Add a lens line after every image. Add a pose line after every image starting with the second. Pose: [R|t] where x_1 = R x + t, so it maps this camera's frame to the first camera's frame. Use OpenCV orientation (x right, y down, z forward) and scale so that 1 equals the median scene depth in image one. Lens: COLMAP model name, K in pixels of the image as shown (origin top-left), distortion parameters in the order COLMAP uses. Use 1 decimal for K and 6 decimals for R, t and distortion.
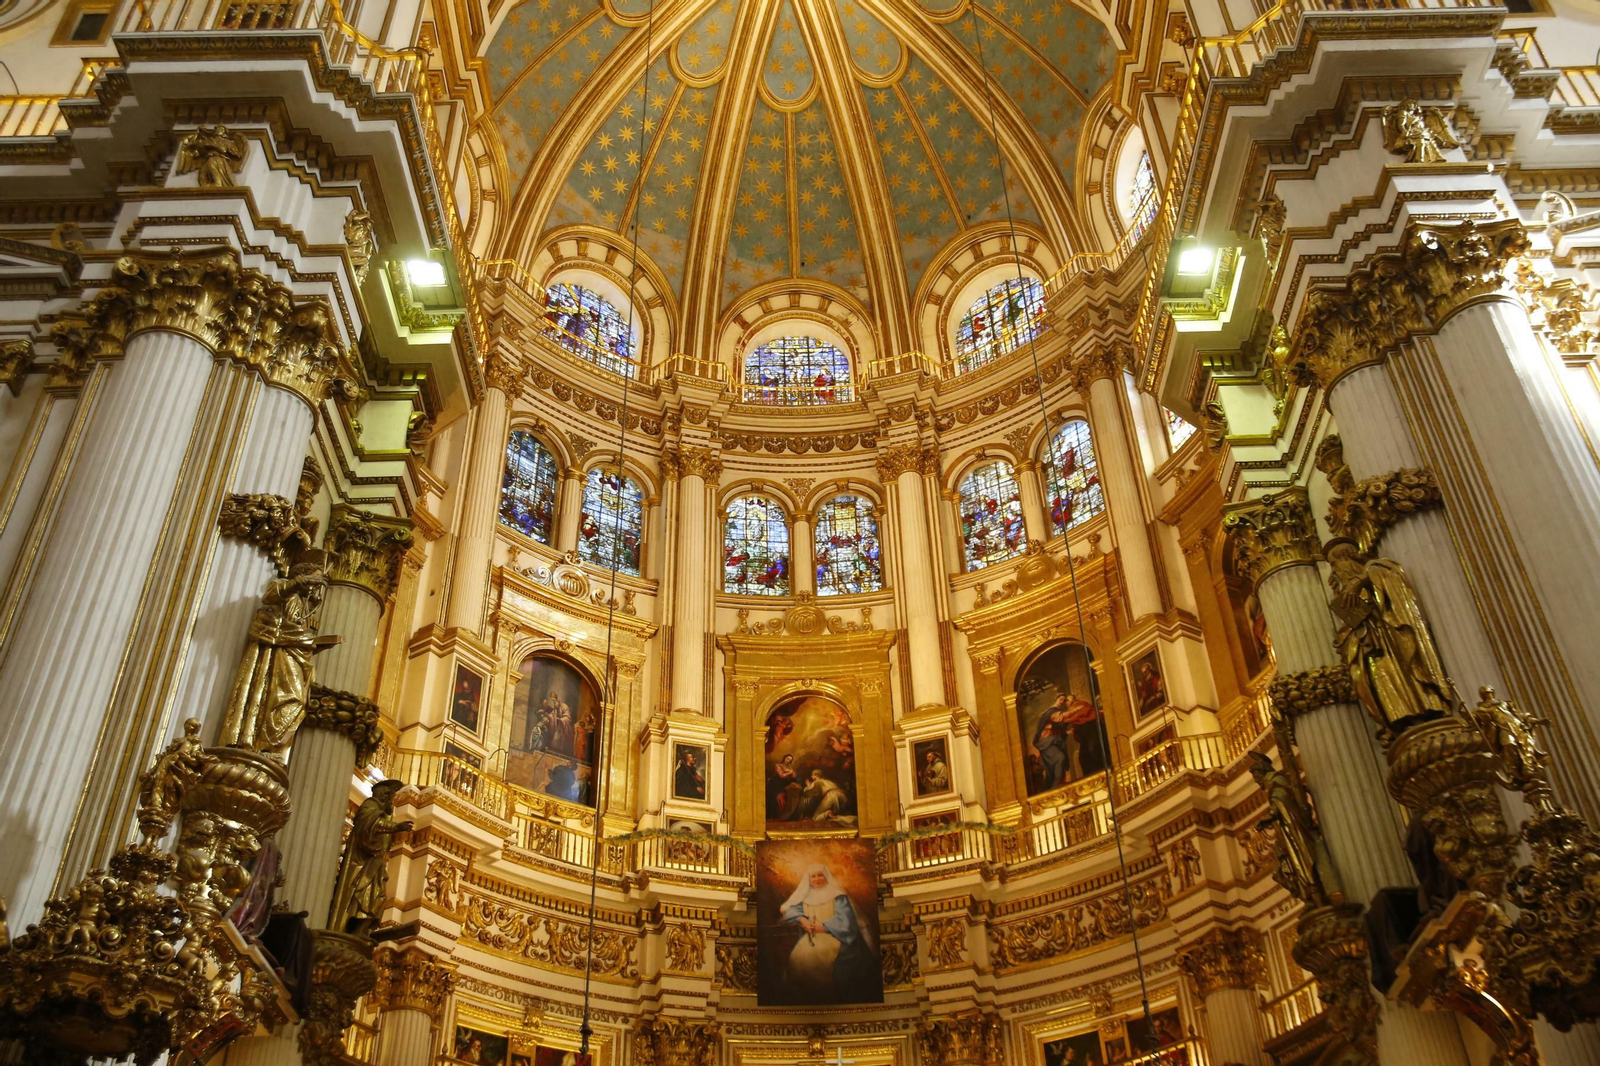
lens RADIAL K [[1554.0, 0, 800.0], [0, 1554.0, 533.0], [0, 0, 1]] dist [-0.008947, -0.000091]
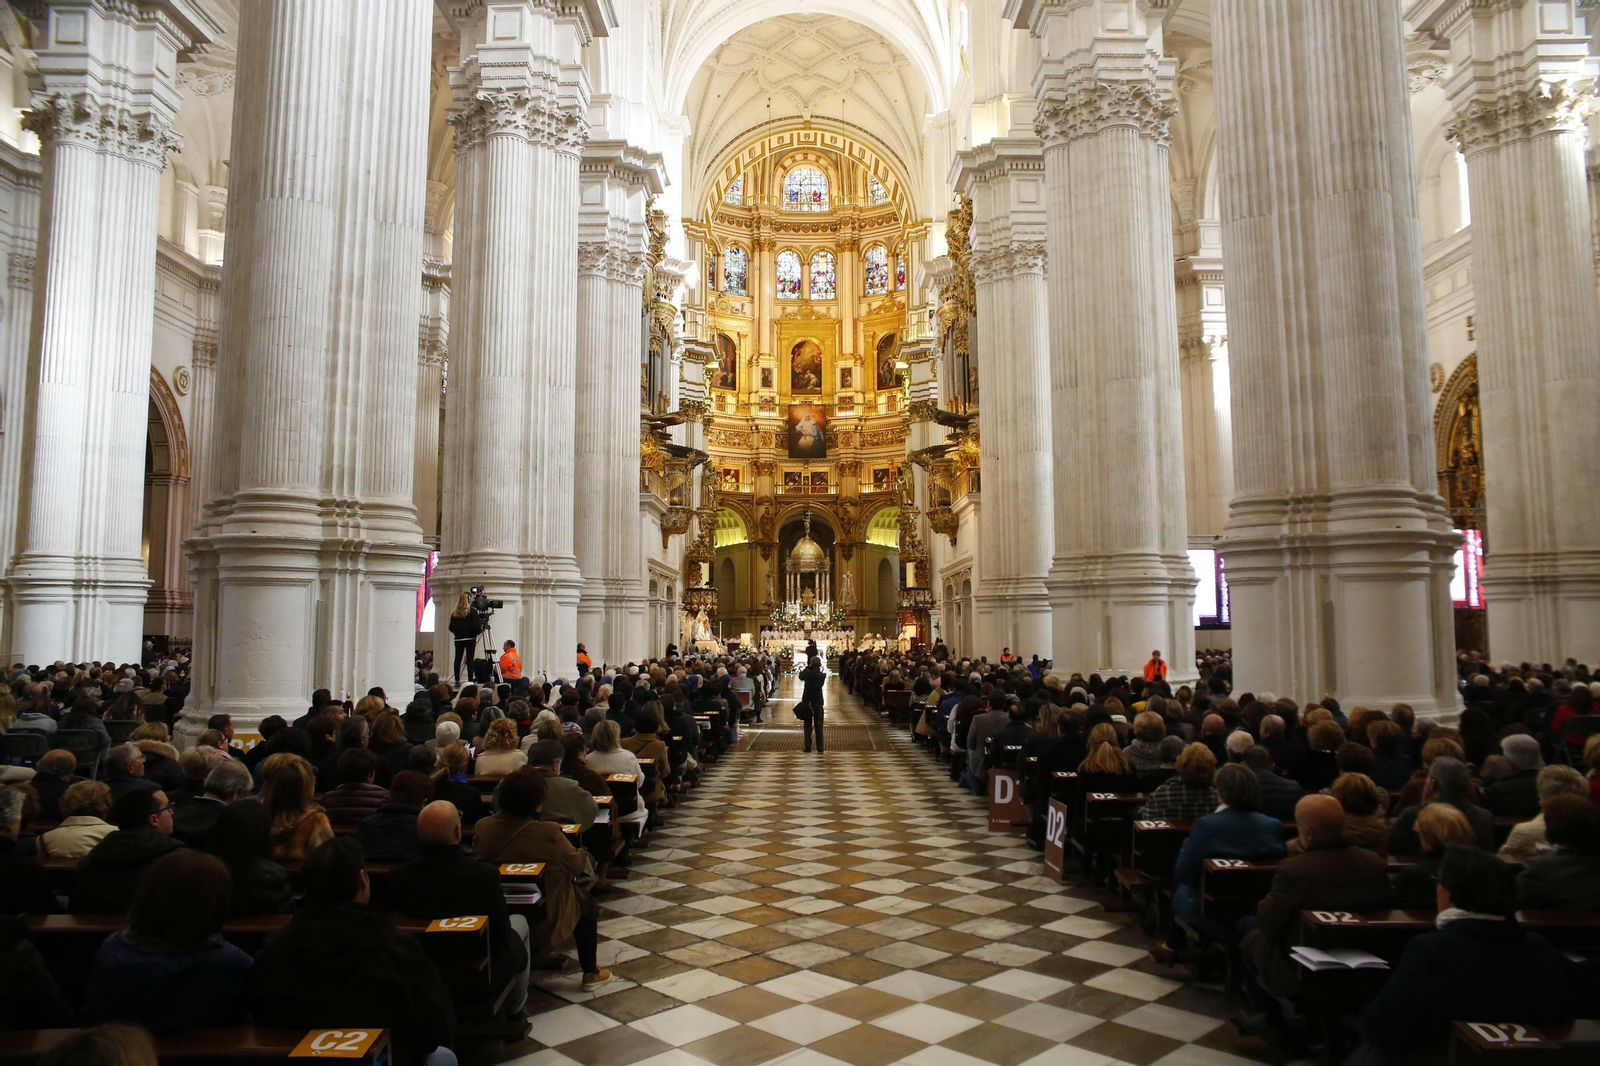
lens RADIAL K [[1084.3, 0, 809.0], [0, 1084.3, 531.3], [0, 0, 1]] dist [-0.103537, 0.077775]
pose [[0.999749, 0.020973, 0.007937, 0.001153], [-0.021787, 0.824706, 0.565142, -0.740939], [0.005307, -0.565173, 0.824955, -0.848259]]
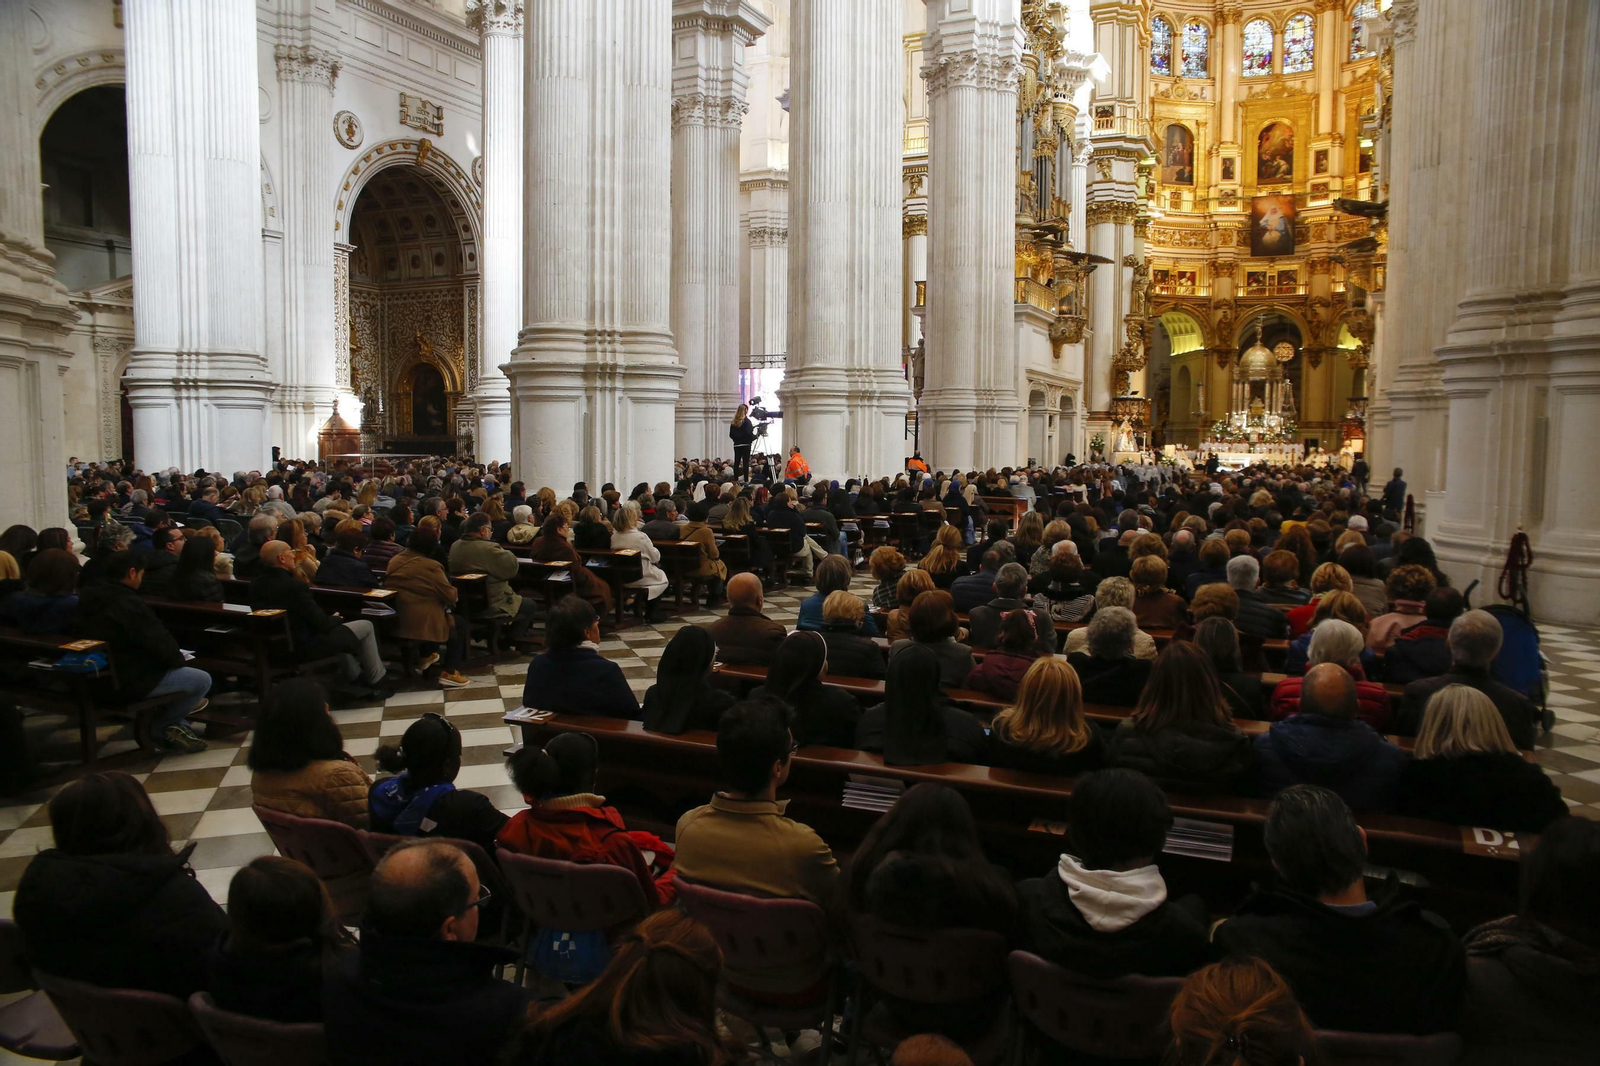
lens RADIAL K [[1084.3, 0, 809.0], [0, 1084.3, 531.3], [0, 0, 1]] dist [-0.103537, 0.077775]
pose [[0.903864, 0.067385, -0.422479, 0.090540], [0.249784, 0.718604, 0.649012, -0.747292], [0.347329, -0.692147, 0.632689, -0.852458]]
